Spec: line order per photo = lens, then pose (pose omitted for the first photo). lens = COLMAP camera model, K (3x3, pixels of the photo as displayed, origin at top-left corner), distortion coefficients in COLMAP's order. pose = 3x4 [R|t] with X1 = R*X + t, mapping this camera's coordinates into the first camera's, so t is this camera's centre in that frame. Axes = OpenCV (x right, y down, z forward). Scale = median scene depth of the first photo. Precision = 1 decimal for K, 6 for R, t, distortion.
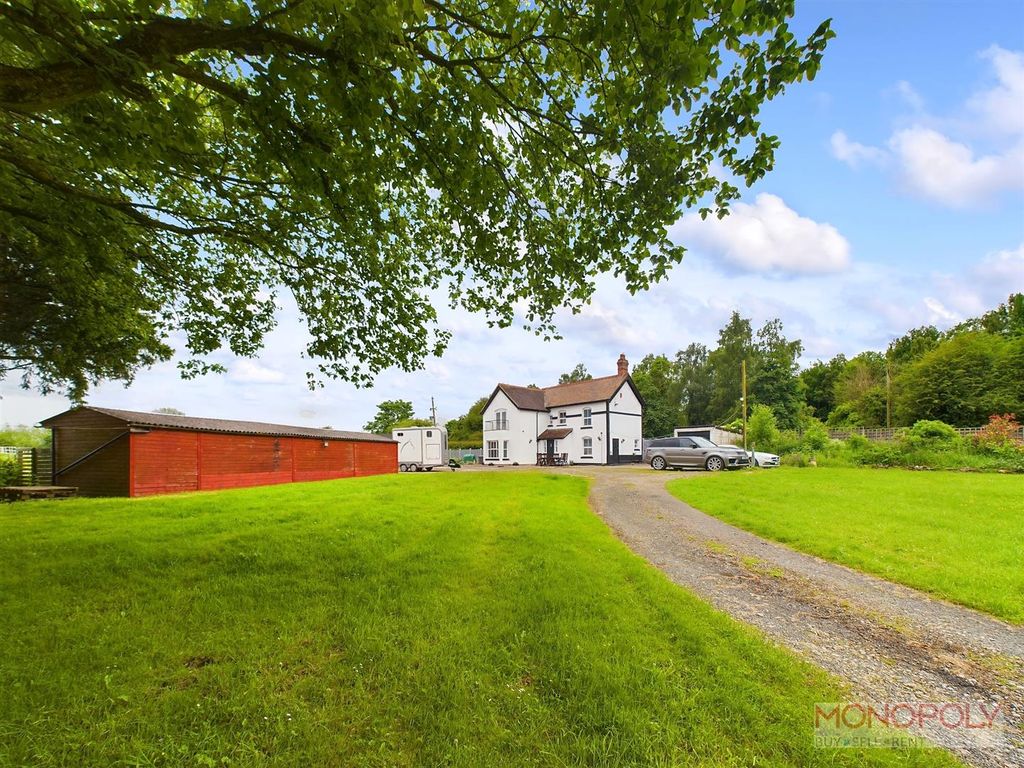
lens RADIAL K [[413.5, 0, 510.1], [0, 413.5, 451.1], [0, 0, 1]] dist [-0.000959, 0.000137]
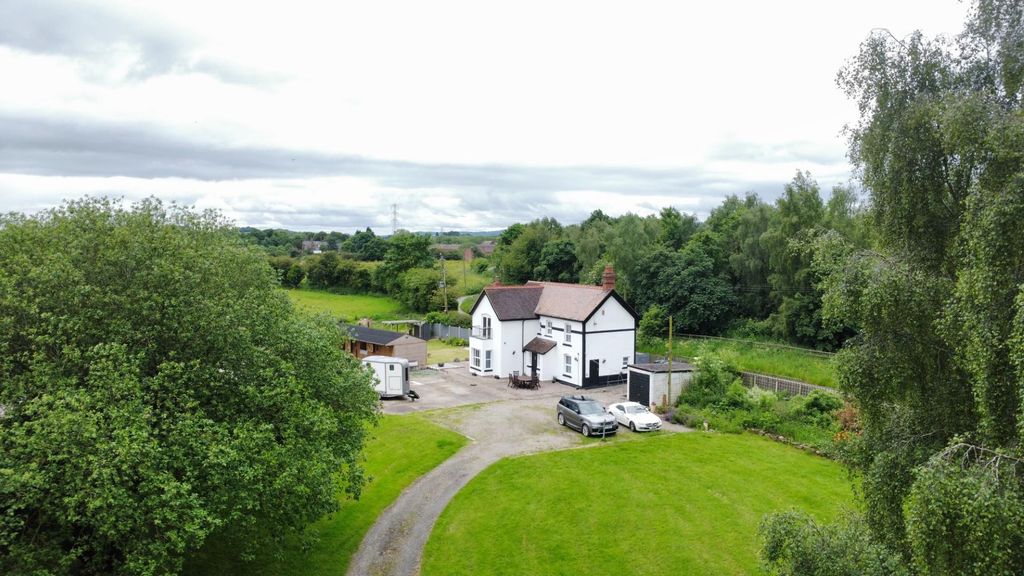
lens RADIAL K [[750.4, 0, 506.3], [0, 750.4, 289.6], [0, 0, 1]] dist [-0.009659, -0.007811]
pose [[0.977633, 0.022743, -0.209085, 0.384511], [-0.005424, 0.996532, 0.083035, -0.307640], [0.210248, -0.080044, 0.974366, -0.653820]]
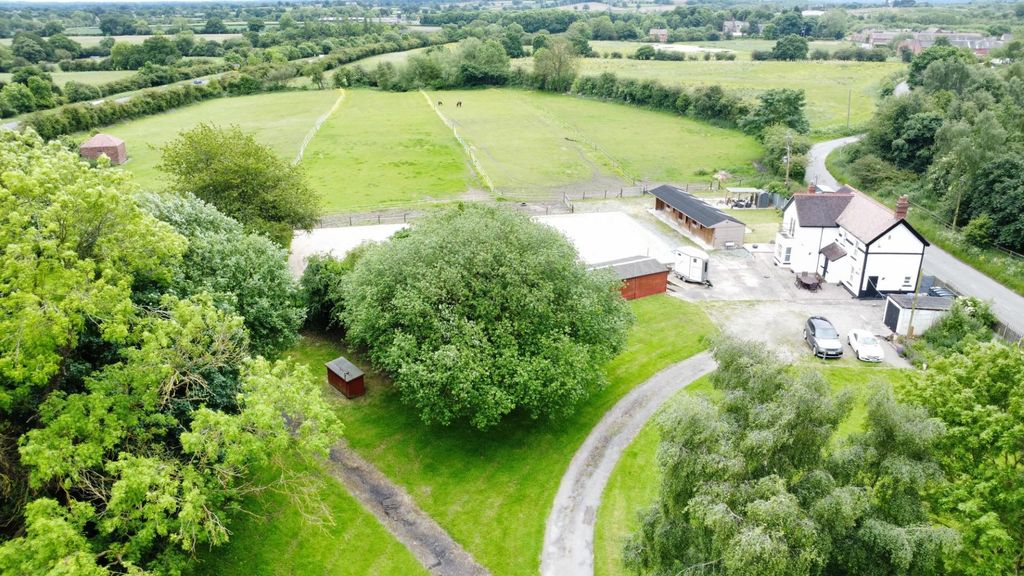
lens RADIAL K [[750.4, 0, 510.9], [0, 750.4, 286.0], [0, 0, 1]] dist [-0.009659, -0.007811]
pose [[0.729172, 0.250072, -0.637003, 0.765458], [0.010308, 0.926721, 0.375608, -0.705596], [0.684253, -0.280449, 0.673161, -0.928950]]
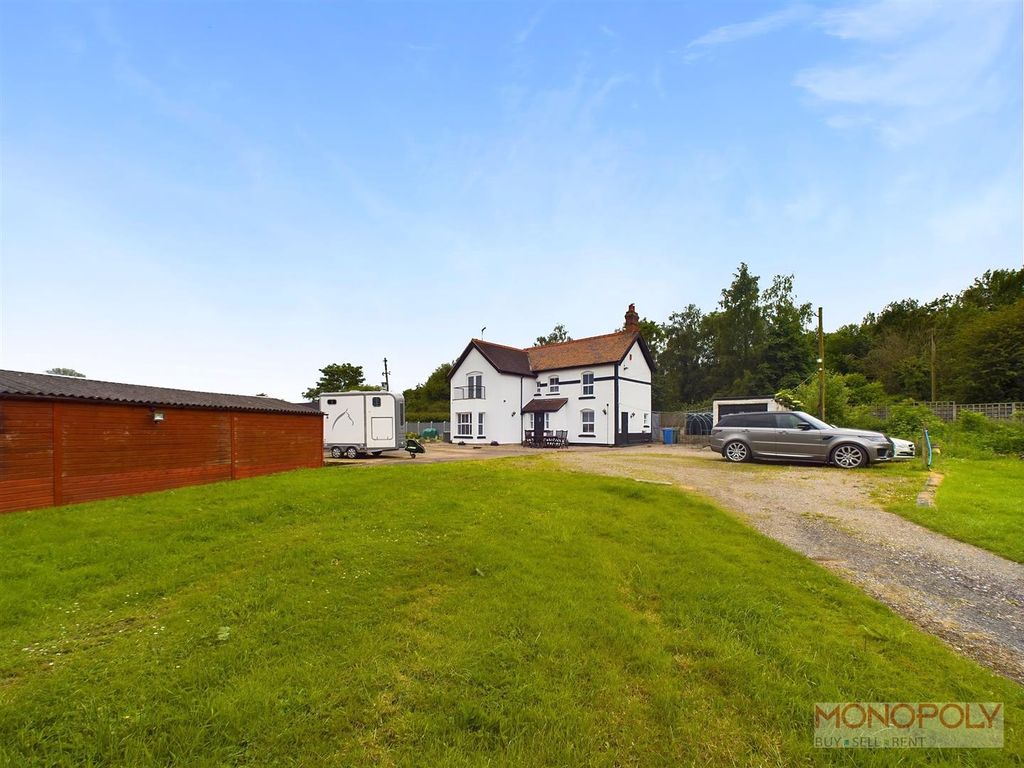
lens RADIAL K [[413.5, 0, 508.2], [0, 413.5, 427.7], [0, 0, 1]] dist [-0.000959, 0.000137]
pose [[0.995083, 0.009363, 0.098597, -0.036262], [-0.010471, 0.999888, 0.010733, -0.006760], [-0.098485, -0.011713, 0.995070, 0.229117]]
